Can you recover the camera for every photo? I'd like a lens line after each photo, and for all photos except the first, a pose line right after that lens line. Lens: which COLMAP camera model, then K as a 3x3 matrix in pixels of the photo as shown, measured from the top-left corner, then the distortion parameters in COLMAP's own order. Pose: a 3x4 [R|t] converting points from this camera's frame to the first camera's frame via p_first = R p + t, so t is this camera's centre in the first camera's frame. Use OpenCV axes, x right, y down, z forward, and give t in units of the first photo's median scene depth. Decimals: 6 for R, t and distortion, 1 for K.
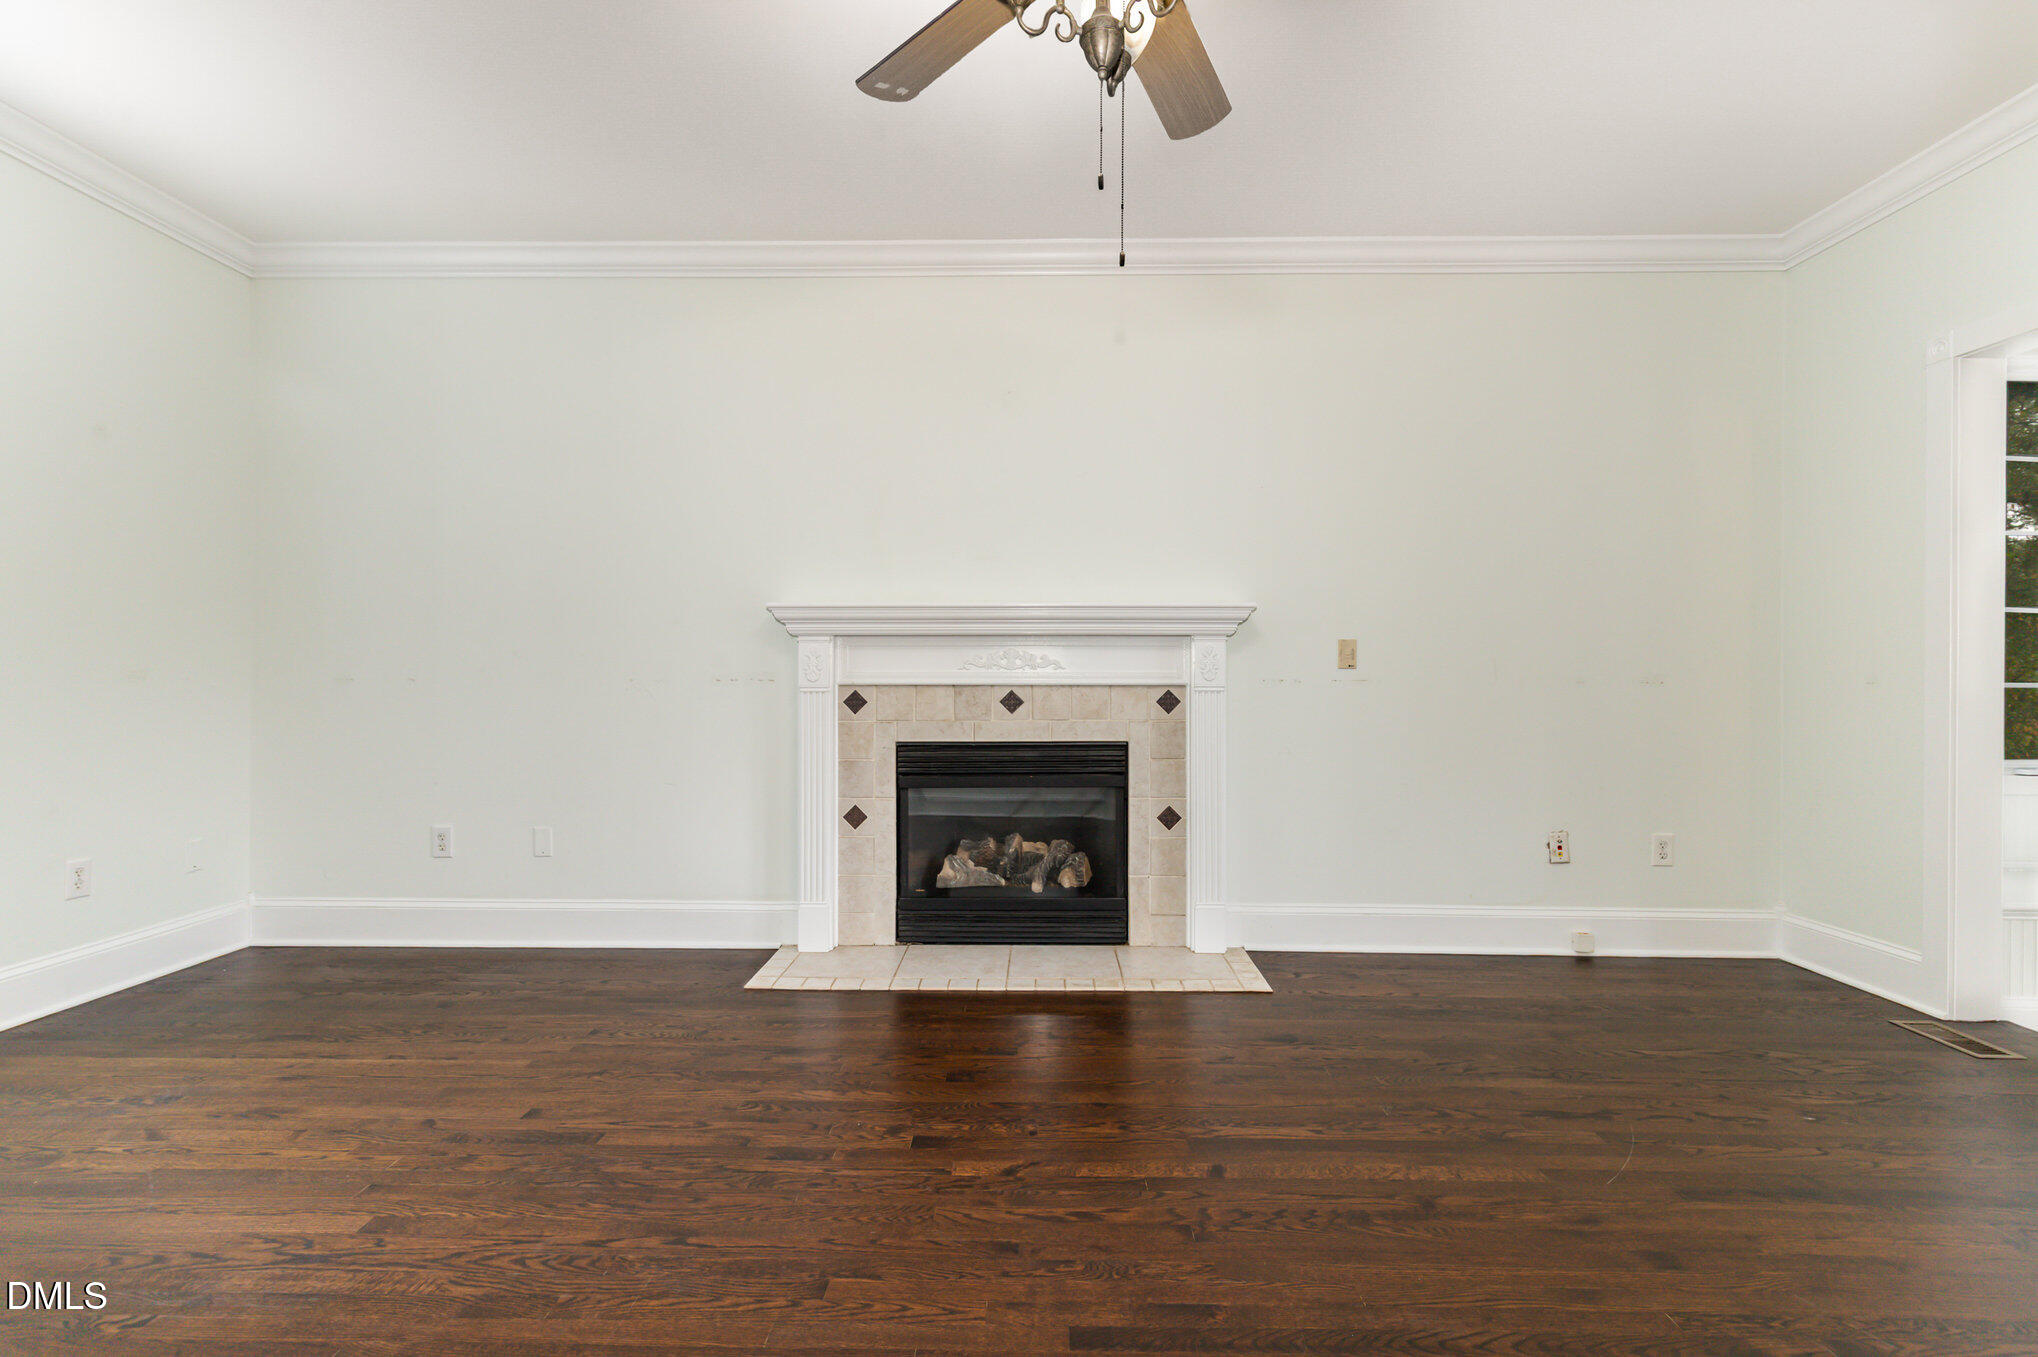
lens RADIAL K [[939.9, 0, 1023.2], [0, 939.9, 678.3], [0, 0, 1]] dist [0.010077, -0.000569]
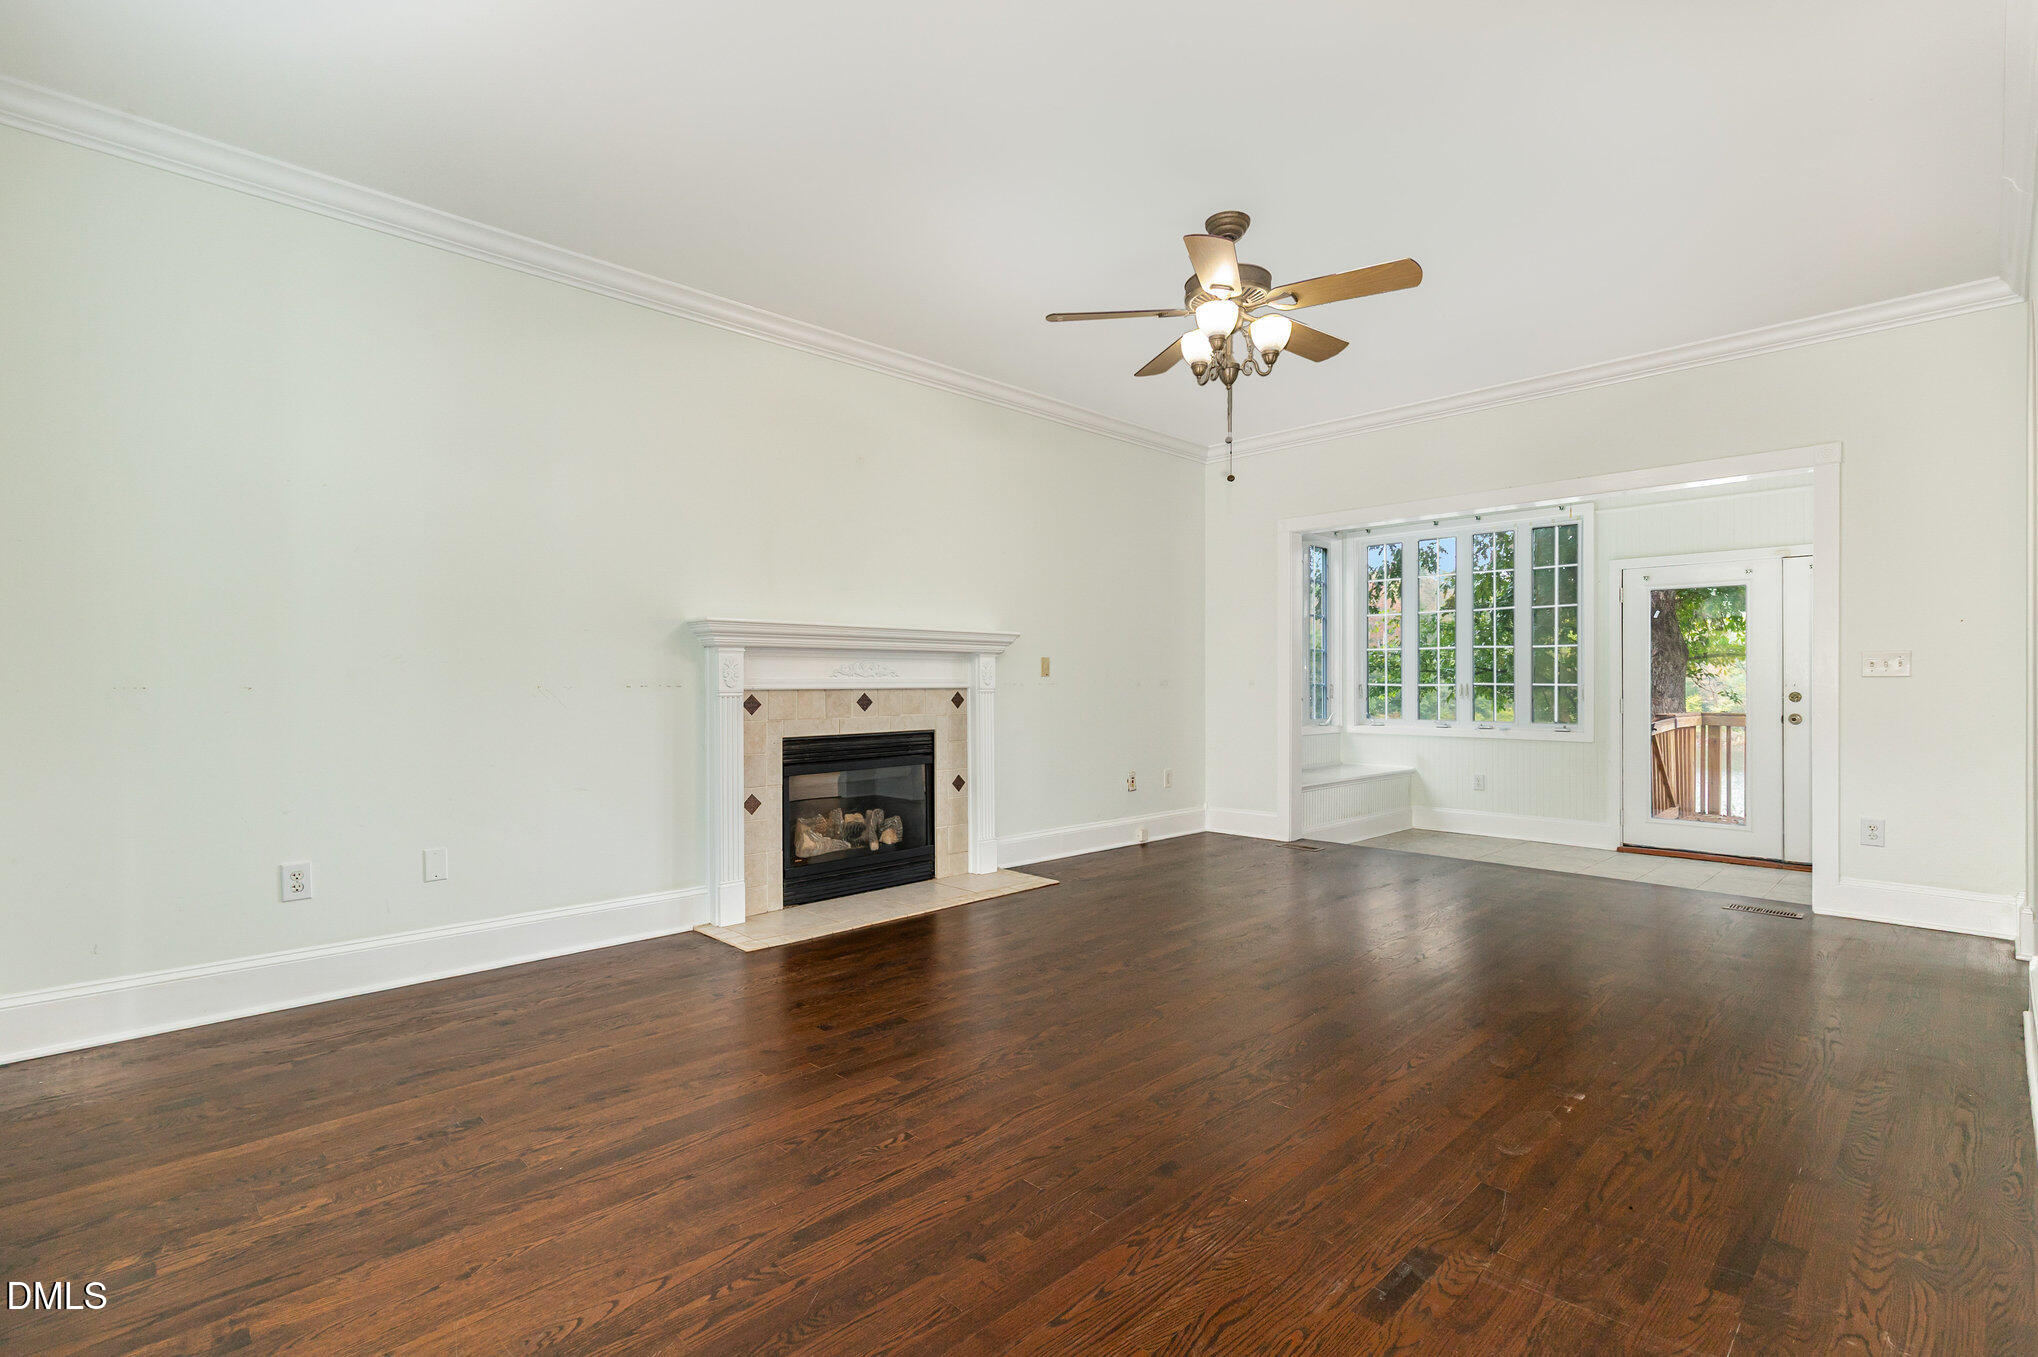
lens RADIAL K [[939.9, 0, 1023.2], [0, 939.9, 678.3], [0, 0, 1]] dist [0.010077, -0.000569]
pose [[0.699940, 0.000773, 0.714201, -0.776317], [0.004066, 0.999979, -0.005068, -0.000002], [-0.714190, 0.006452, 0.699923, -0.048921]]
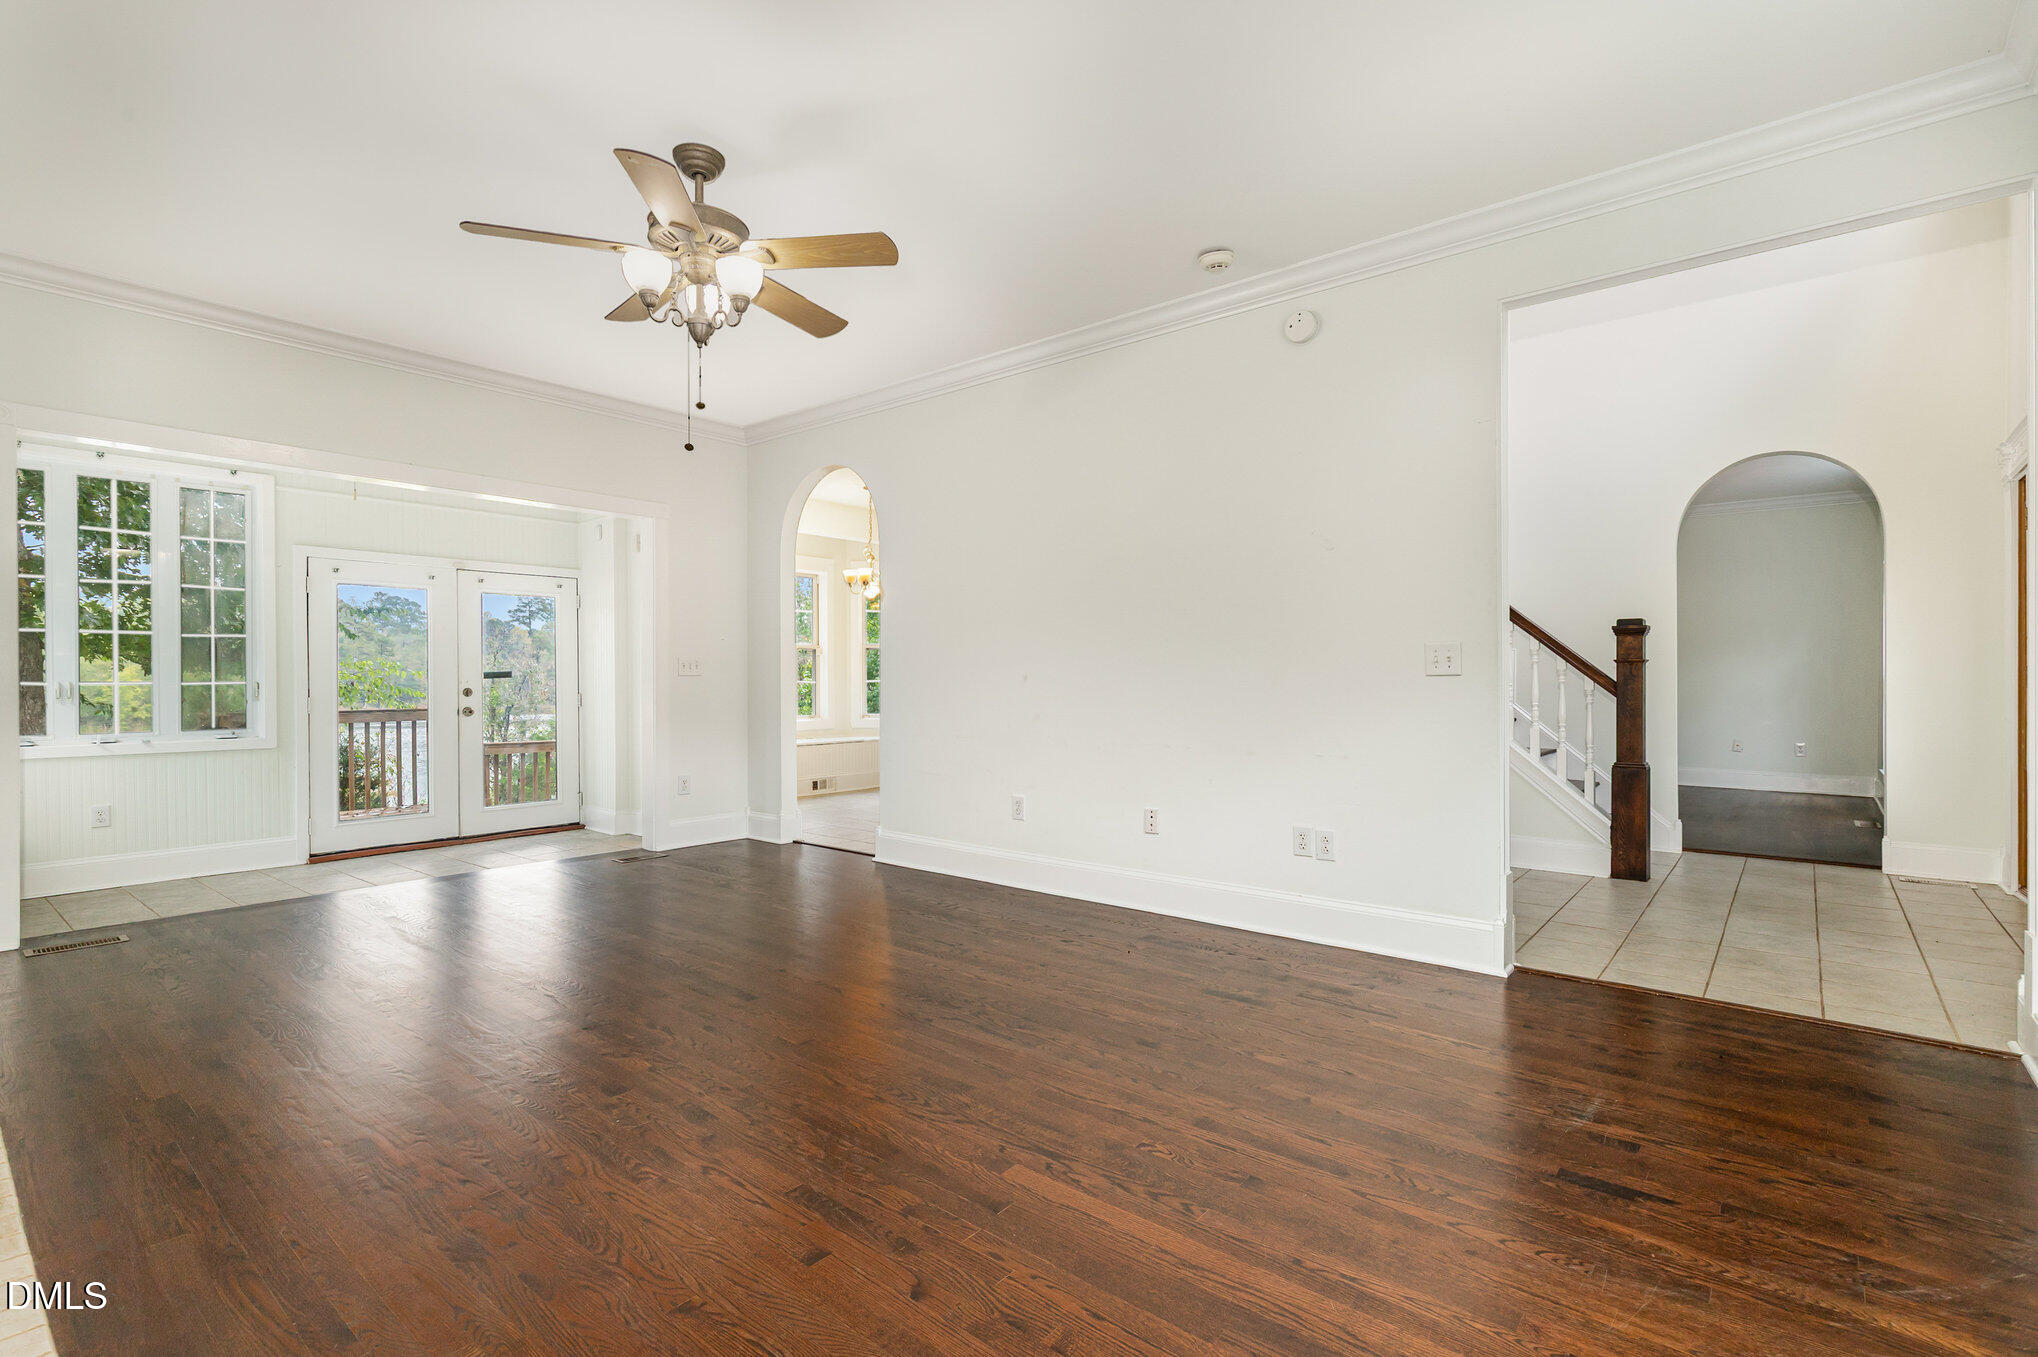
lens RADIAL K [[939.9, 0, 1023.2], [0, 939.9, 678.3], [0, 0, 1]] dist [0.010077, -0.000569]
pose [[-0.781169, -0.001090, 0.624319, -0.704582], [0.000913, 0.999995, 0.002888, -0.002905], [-0.624319, 0.002826, -0.781164, 0.933373]]
